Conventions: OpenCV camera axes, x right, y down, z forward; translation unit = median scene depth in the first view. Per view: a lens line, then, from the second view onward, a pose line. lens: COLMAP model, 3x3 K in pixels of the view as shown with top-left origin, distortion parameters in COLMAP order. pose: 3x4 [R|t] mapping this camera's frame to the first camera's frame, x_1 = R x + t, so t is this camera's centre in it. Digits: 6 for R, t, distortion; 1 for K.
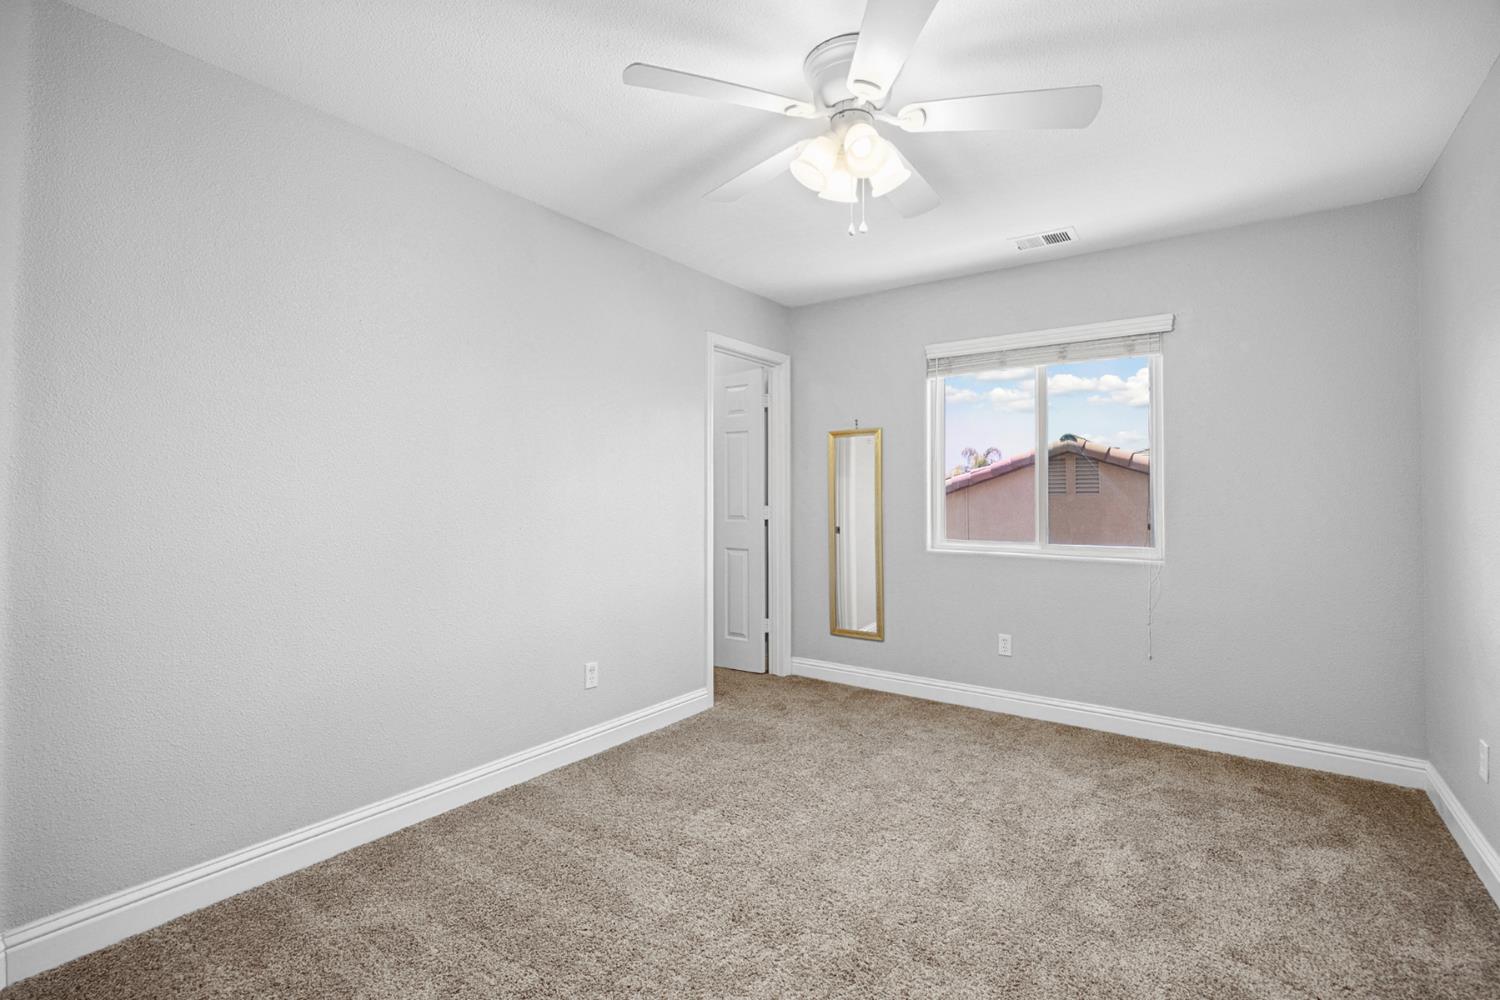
lens RADIAL K [[687.8, 0, 749.6], [0, 687.8, 496.0], [0, 0, 1]] dist [0.000805, 0.000290]
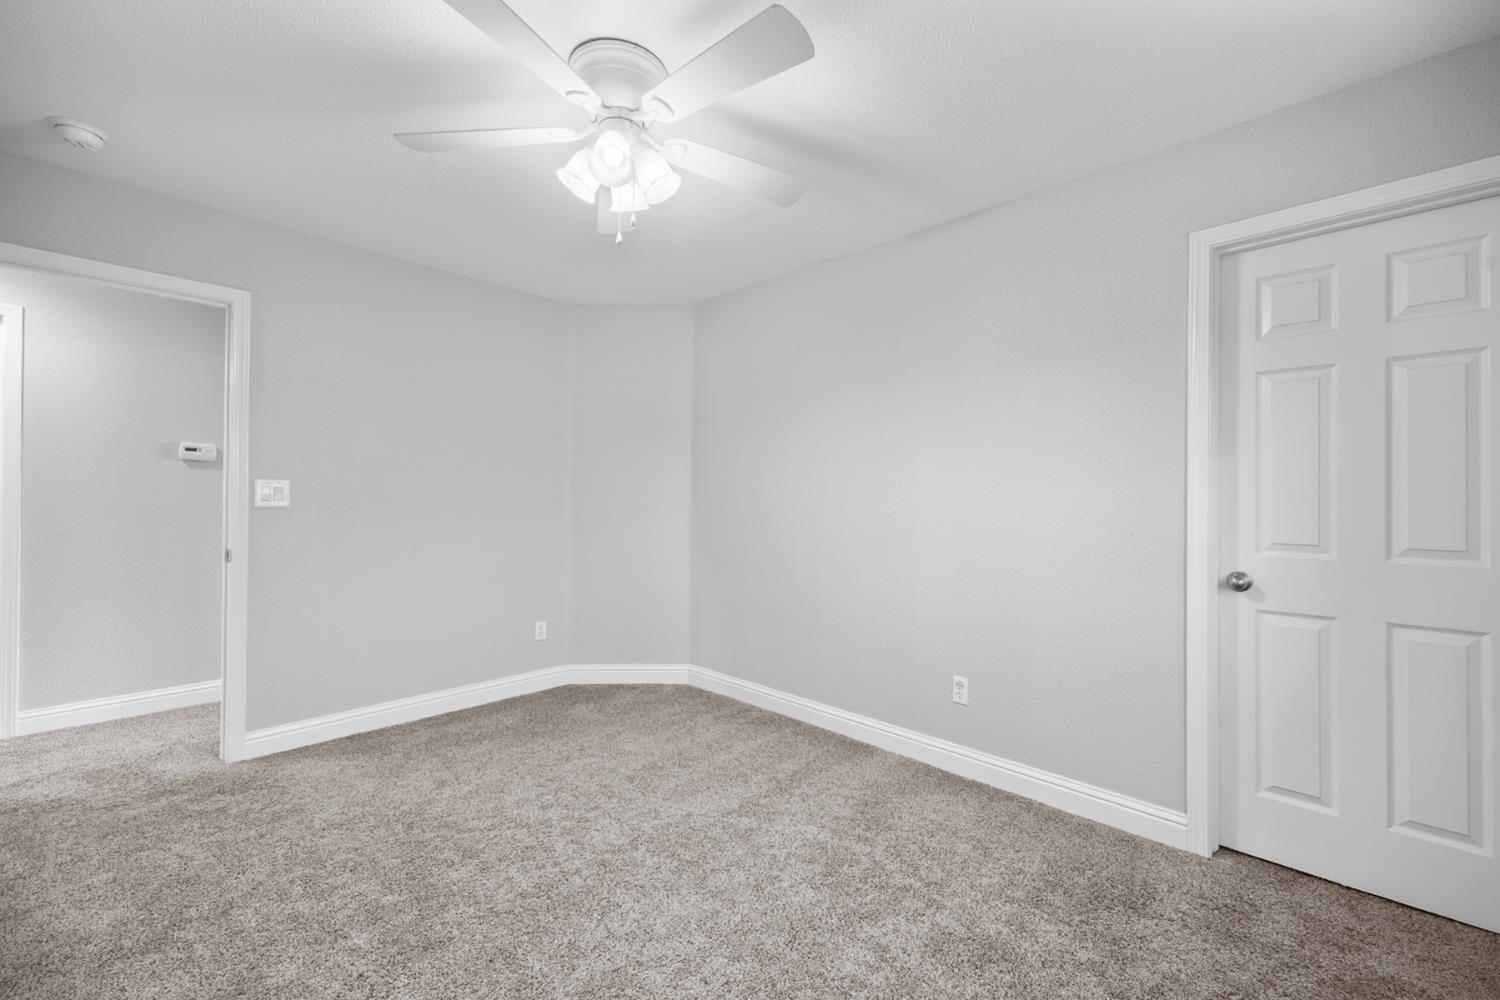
lens RADIAL K [[606.9, 0, 753.3], [0, 606.9, 498.5], [0, 0, 1]] dist [0.003343, 0.000357]
pose [[-0.166497, -0.002450, -0.986039, 0.718776], [0.009747, 0.999944, -0.004130, -0.004363], [0.985994, -0.010299, -0.166463, 0.958880]]
